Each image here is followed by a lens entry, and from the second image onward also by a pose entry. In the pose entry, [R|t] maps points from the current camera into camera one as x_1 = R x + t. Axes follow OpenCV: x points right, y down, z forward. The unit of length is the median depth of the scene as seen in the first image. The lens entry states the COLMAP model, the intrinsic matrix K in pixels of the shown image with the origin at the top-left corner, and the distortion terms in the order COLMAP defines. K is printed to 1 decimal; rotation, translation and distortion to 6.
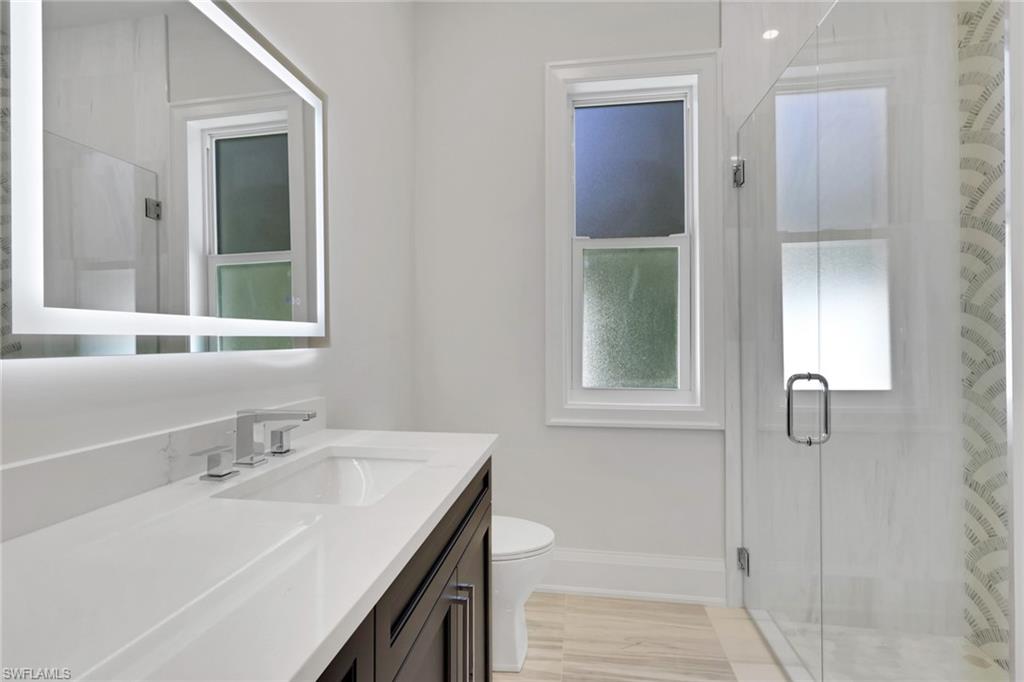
lens RADIAL K [[512.4, 0, 506.4], [0, 512.4, 338.5], [0, 0, 1]] dist [-0.001713, -0.000458]
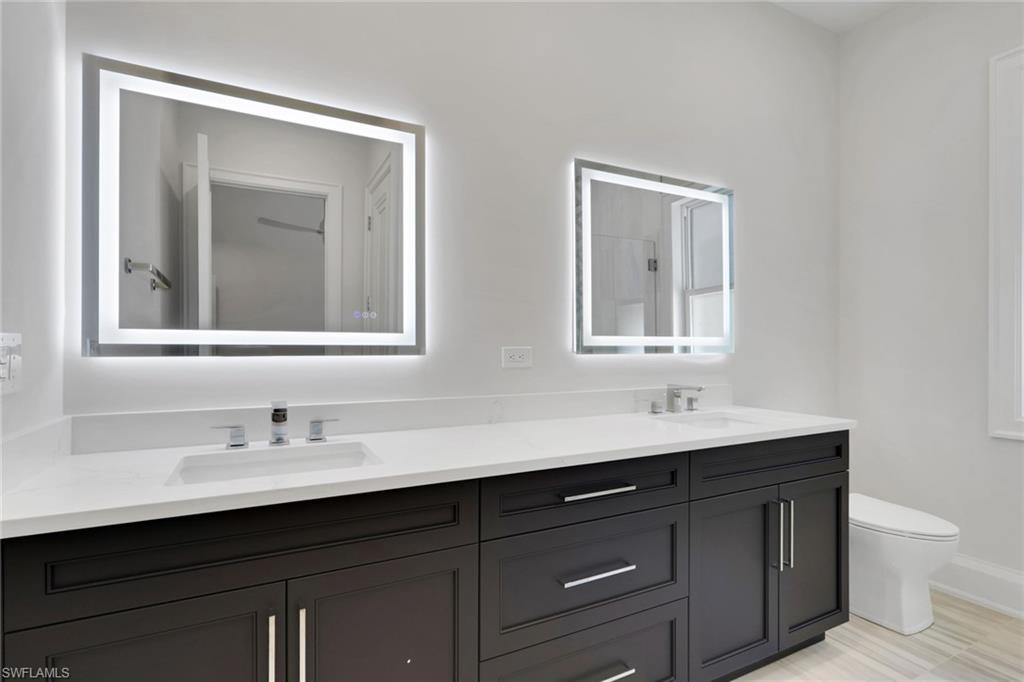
lens RADIAL K [[512.4, 0, 506.4], [0, 512.4, 338.5], [0, 0, 1]] dist [-0.001713, -0.000458]
pose [[0.590216, -0.010628, -0.807176, 0.340652], [0.004067, 0.999940, -0.010192, -0.008627], [0.807235, 0.002733, 0.590223, -0.323538]]
